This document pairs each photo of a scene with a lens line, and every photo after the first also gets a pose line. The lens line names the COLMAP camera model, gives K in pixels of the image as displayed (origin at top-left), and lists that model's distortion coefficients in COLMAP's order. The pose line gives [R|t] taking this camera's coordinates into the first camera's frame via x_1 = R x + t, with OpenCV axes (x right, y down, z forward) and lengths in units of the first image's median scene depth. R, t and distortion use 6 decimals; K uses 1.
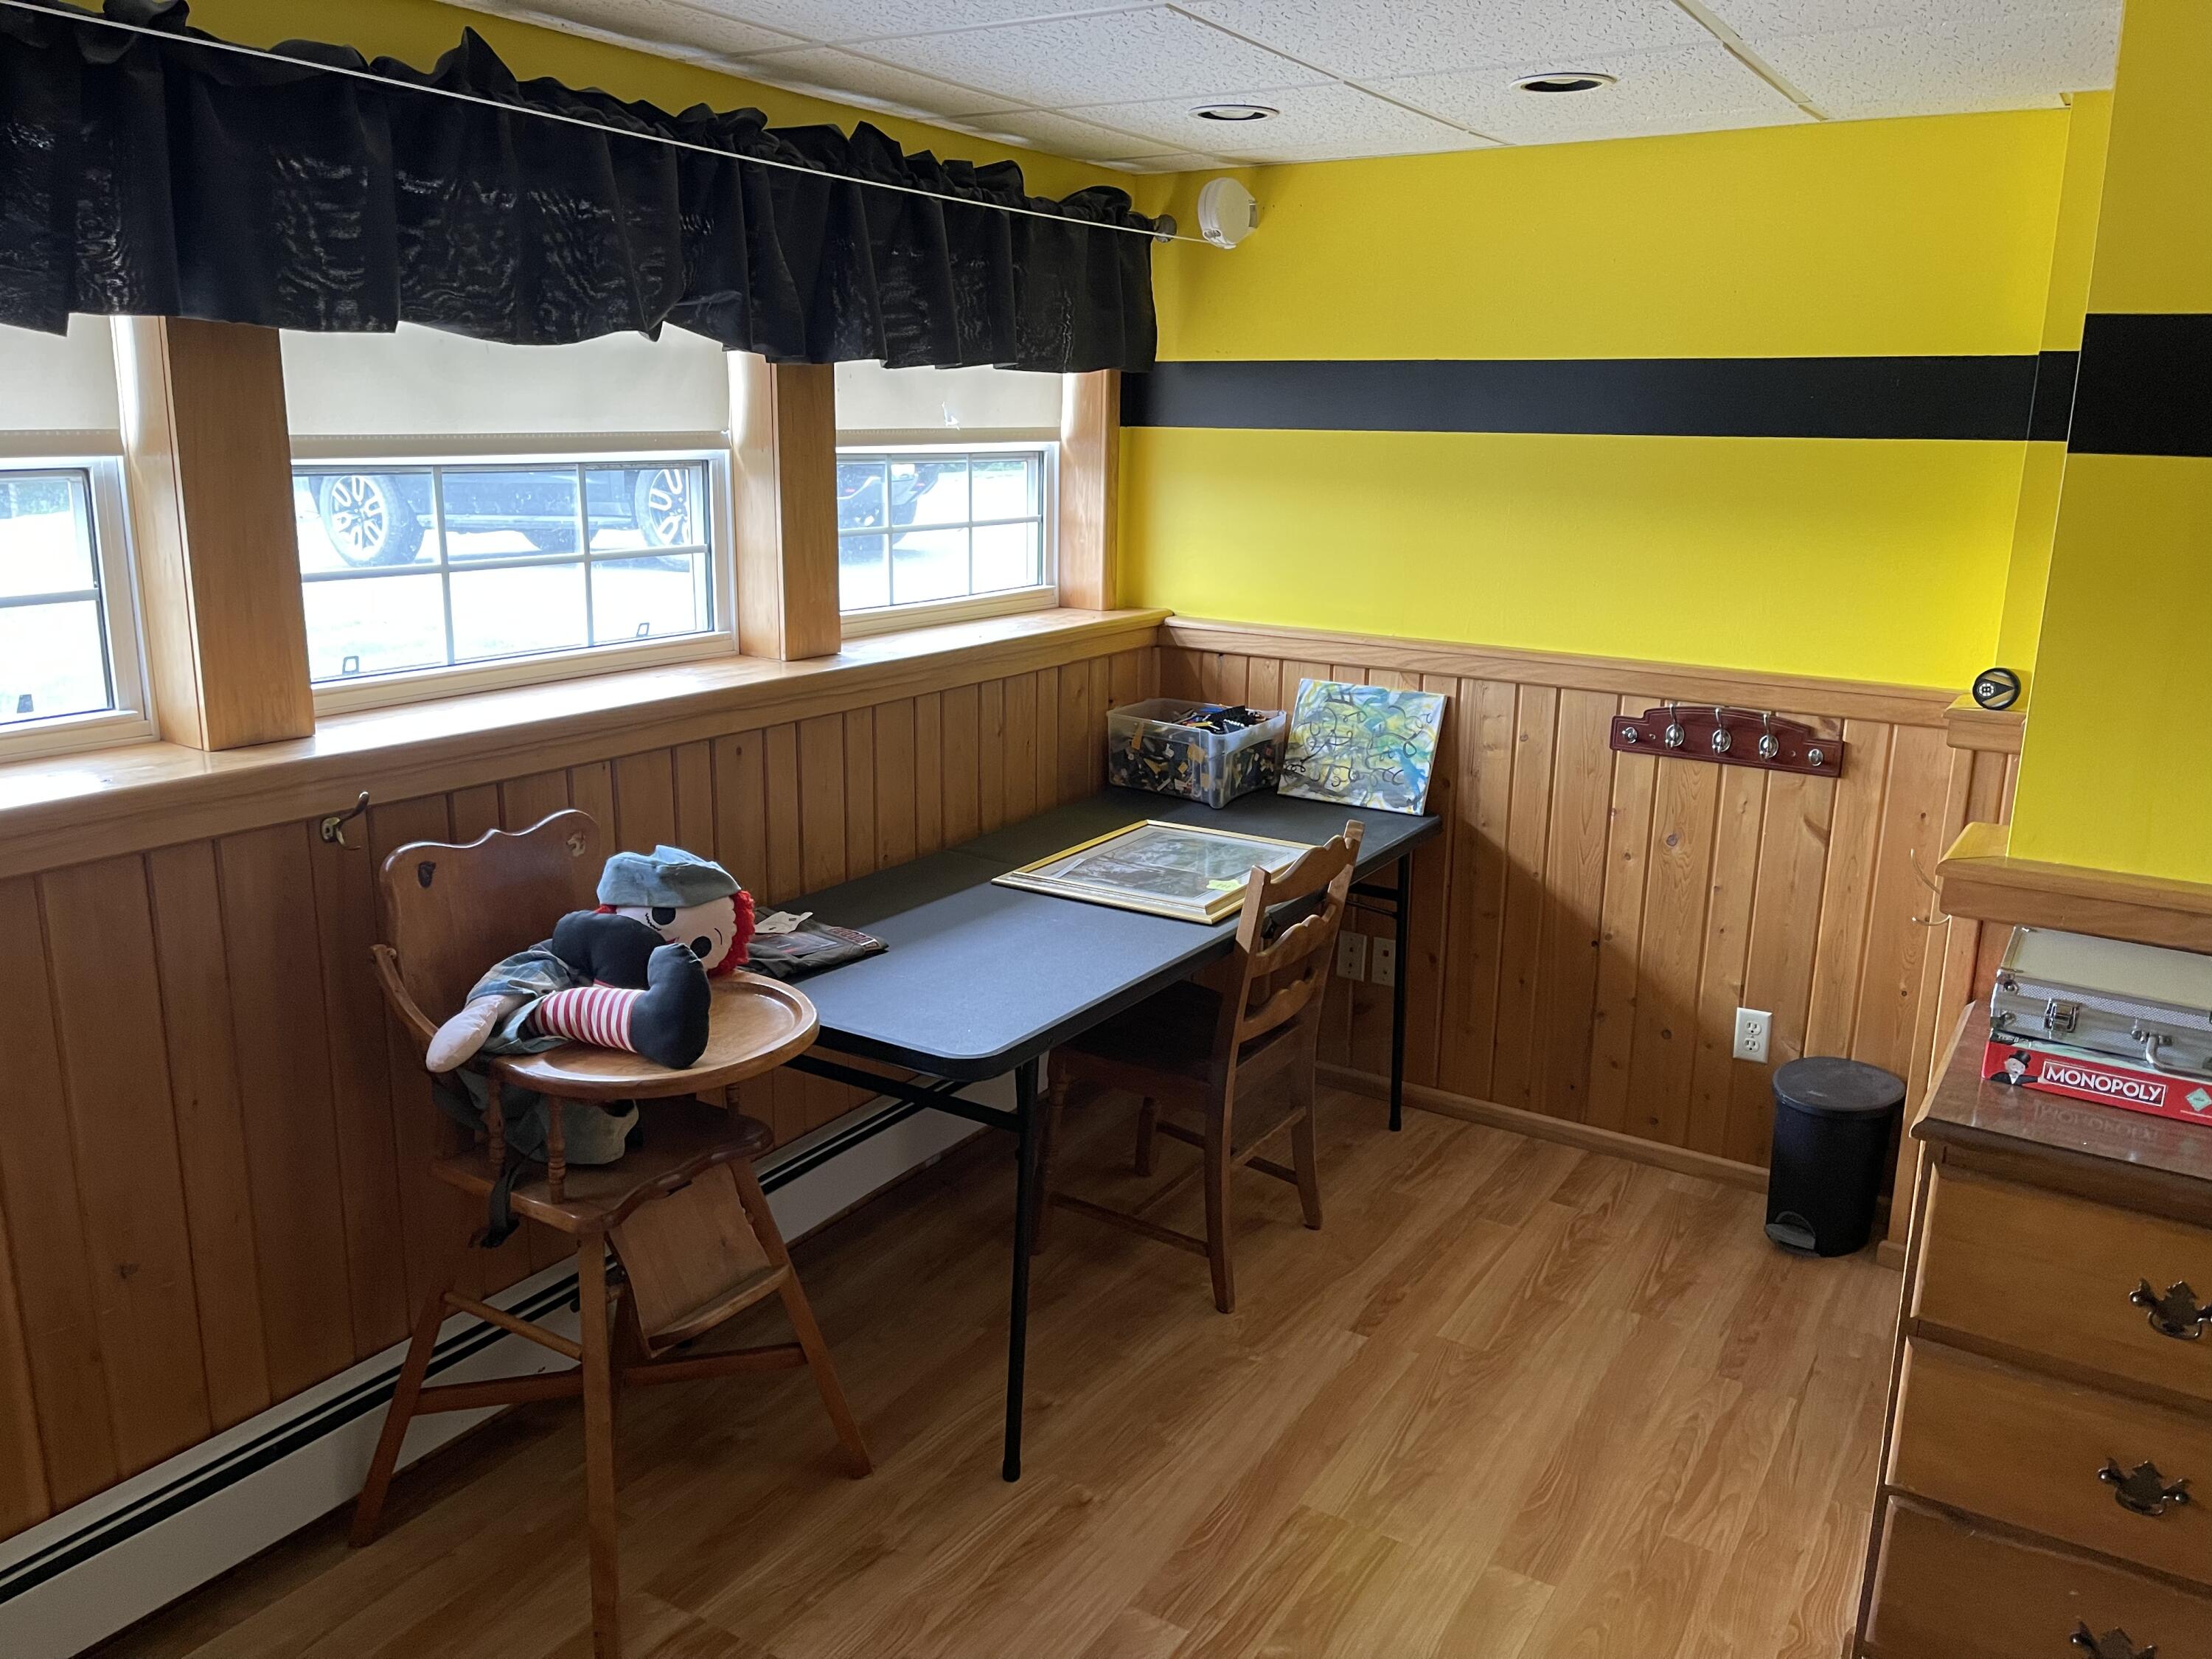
lens RADIAL K [[1670.5, 0, 1105.9], [0, 1670.5, 819.9], [0, 0, 1]] dist [0.012992, 0.002960]
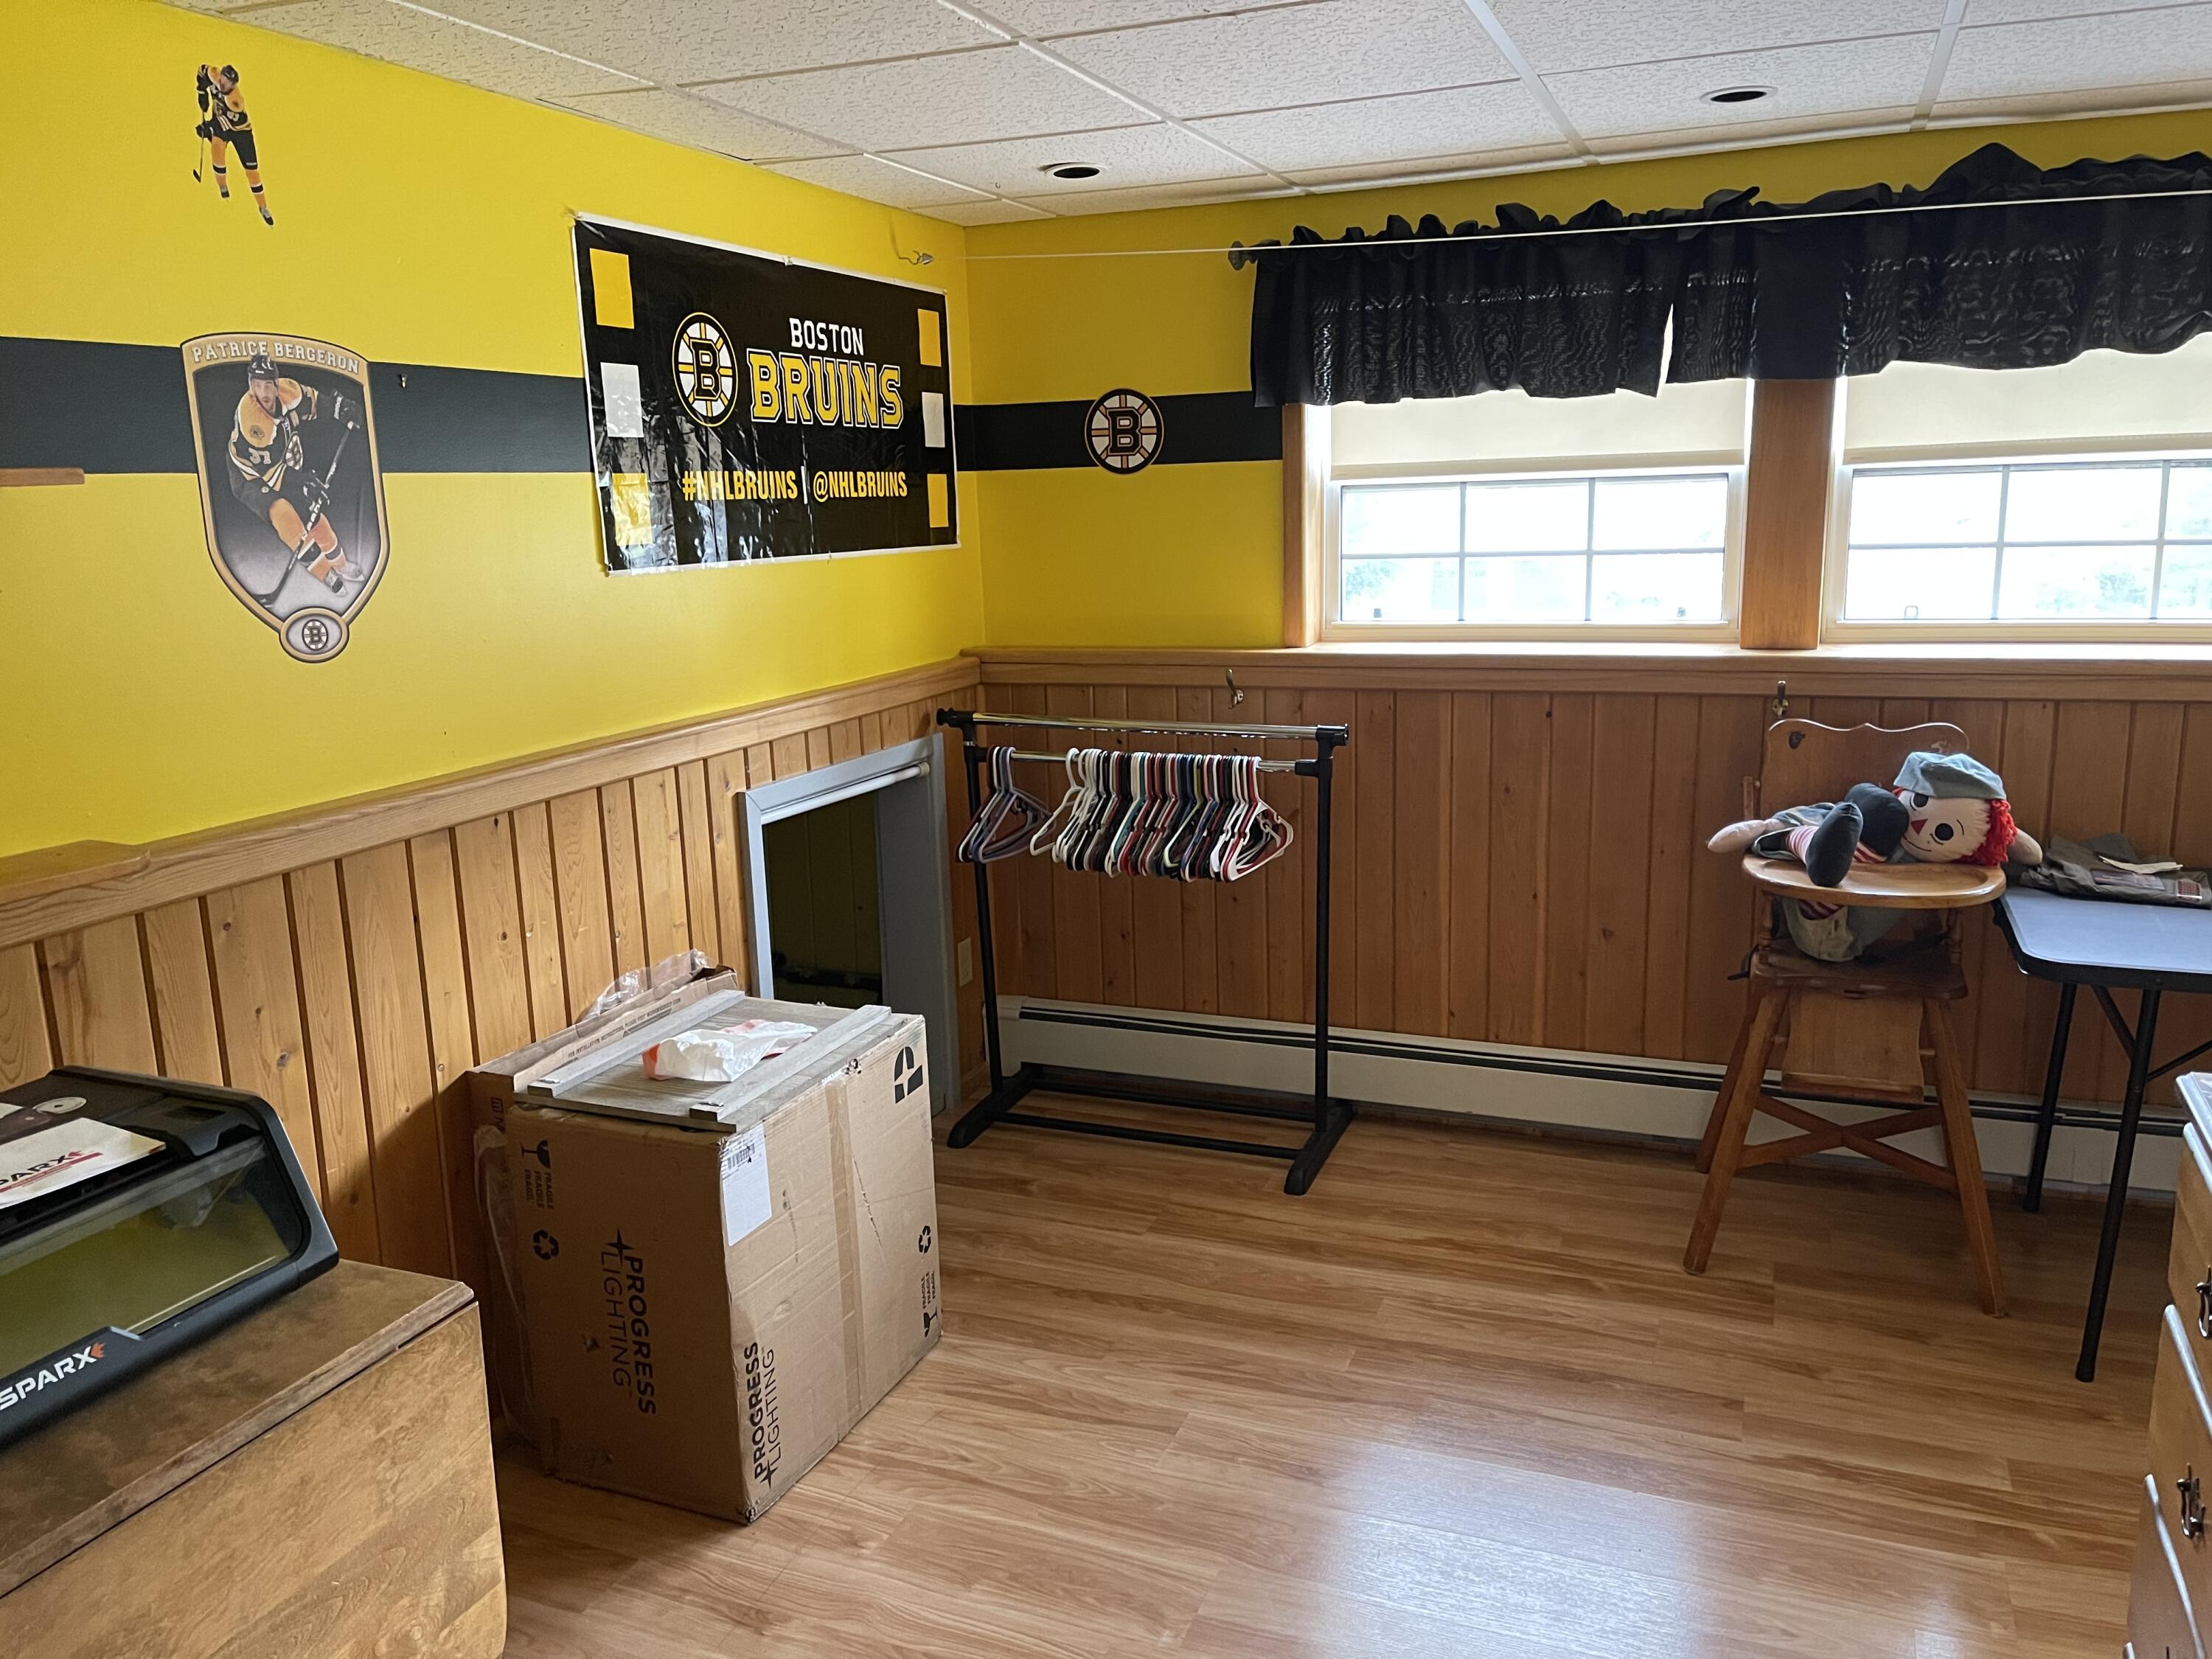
lens RADIAL K [[1670.5, 0, 1107.3], [0, 1670.5, 831.0], [0, 0, 1]] dist [0.012992, 0.002960]
pose [[0.174782, 0.177170, -0.968536, 0.905604], [-0.192886, 0.970779, 0.142772, 0.015828], [0.965529, 0.161863, 0.203848, 0.117327]]
